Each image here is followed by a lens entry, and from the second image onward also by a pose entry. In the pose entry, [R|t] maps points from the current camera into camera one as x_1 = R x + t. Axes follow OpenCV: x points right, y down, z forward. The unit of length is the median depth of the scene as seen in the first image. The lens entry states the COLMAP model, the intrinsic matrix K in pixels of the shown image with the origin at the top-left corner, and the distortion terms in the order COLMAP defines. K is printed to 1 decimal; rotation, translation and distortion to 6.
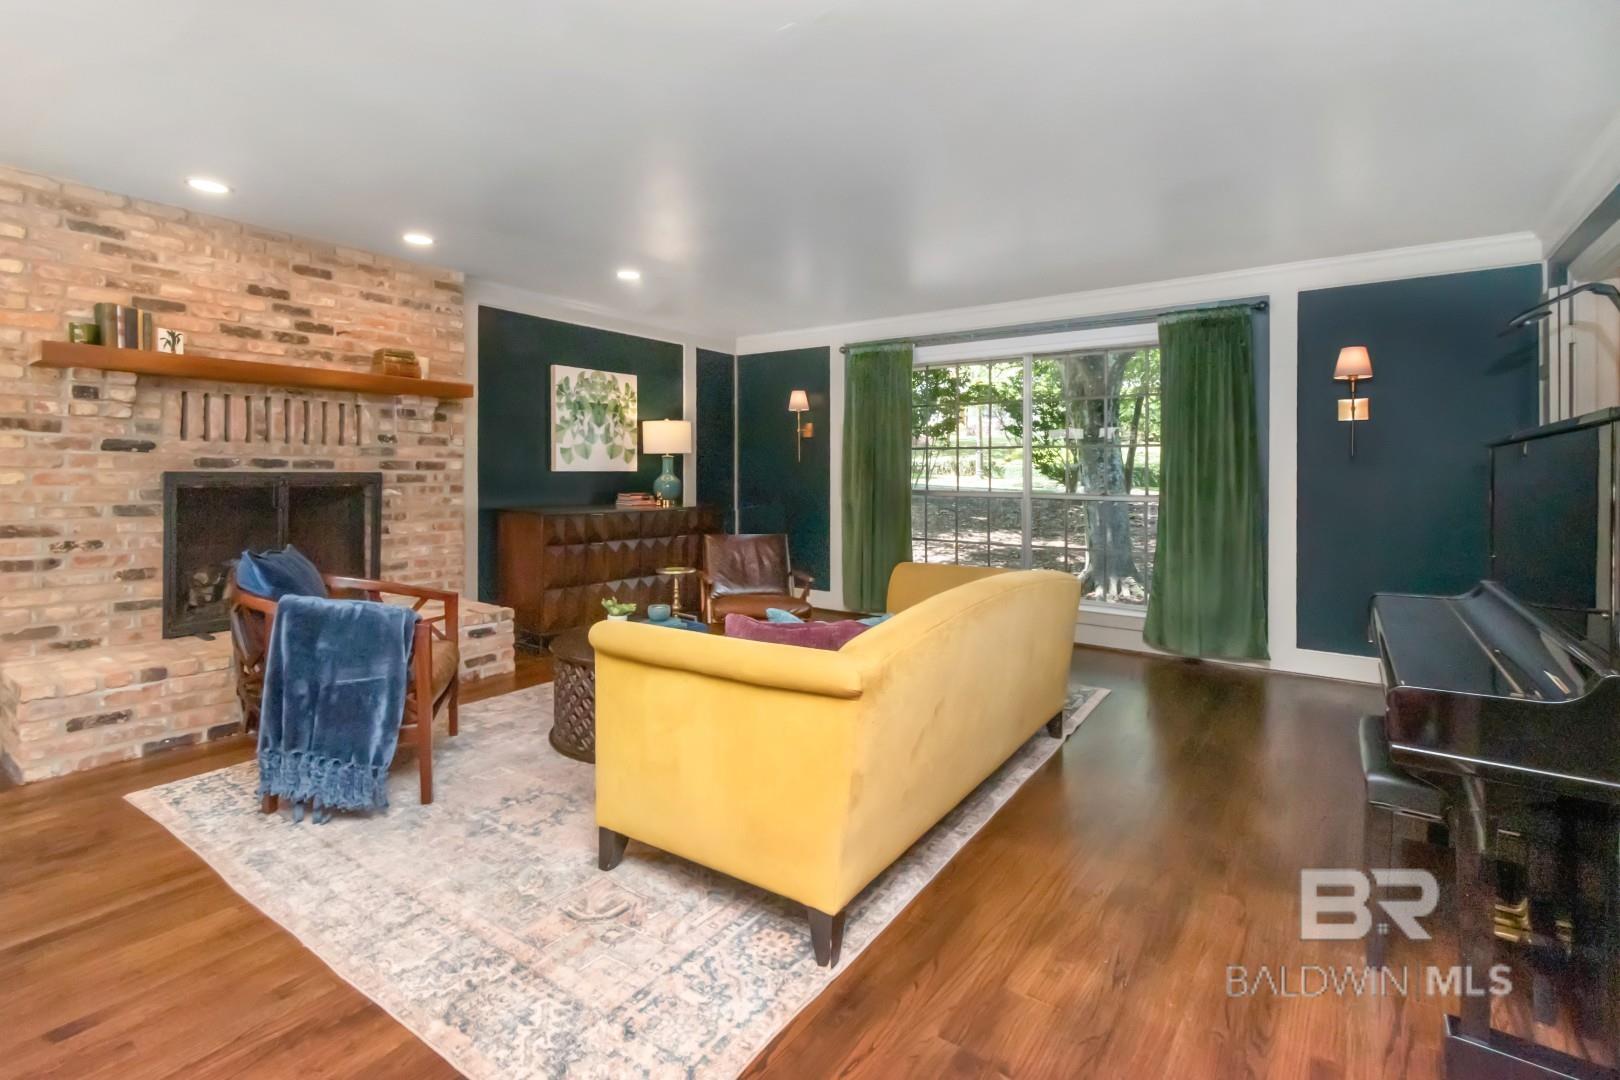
lens RADIAL K [[746.1, 0, 780.9], [0, 746.1, 481.2], [0, 0, 1]] dist [0.023113, -0.007762]
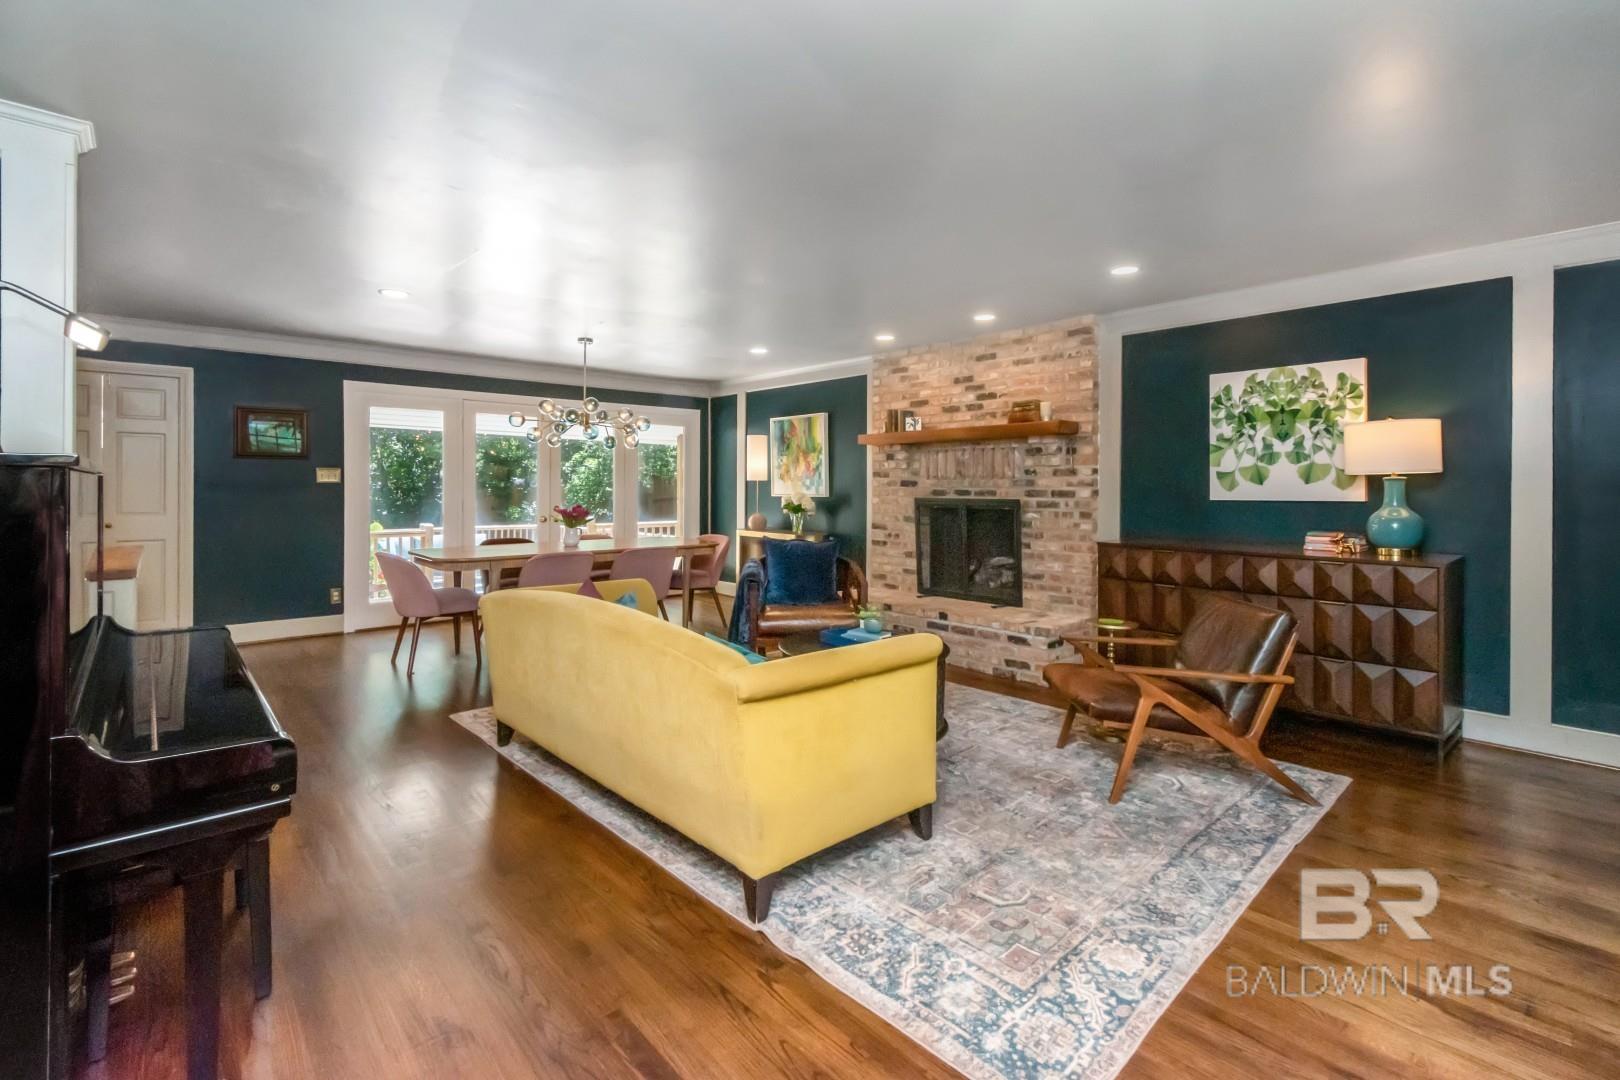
lens RADIAL K [[742.0, 0, 809.3], [0, 742.0, 487.2], [0, 0, 1]] dist [-0.000432, -0.000023]
pose [[-0.189133, -0.004728, -0.981940, 0.762438], [-0.013283, 0.999909, -0.002256, -0.024664], [0.981862, 0.012617, -0.189179, 0.887069]]
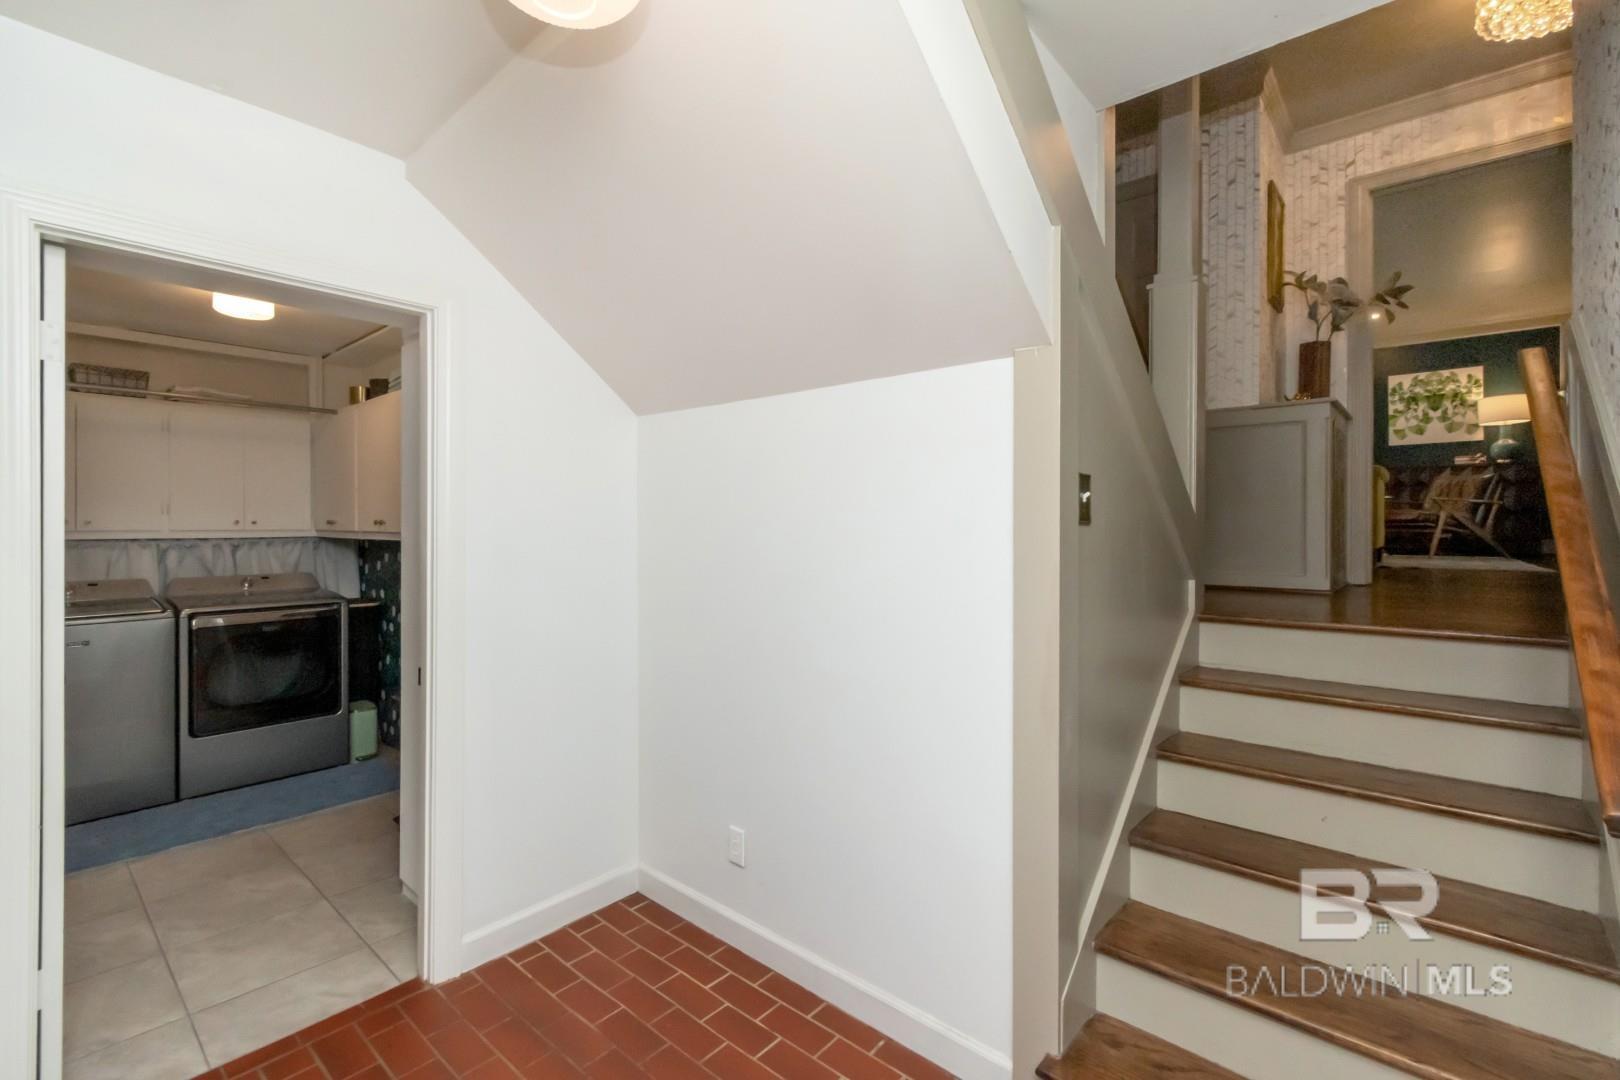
lens RADIAL K [[723.7, 0, 807.6], [0, 723.7, 525.6], [0, 0, 1]] dist [-0.000146, -0.006110]
pose [[-0.067789, -0.004799, -0.997688, 1.567213], [-0.009145, 0.999949, -0.004189, 0.209766], [0.997658, 0.008840, -0.067829, -0.112098]]
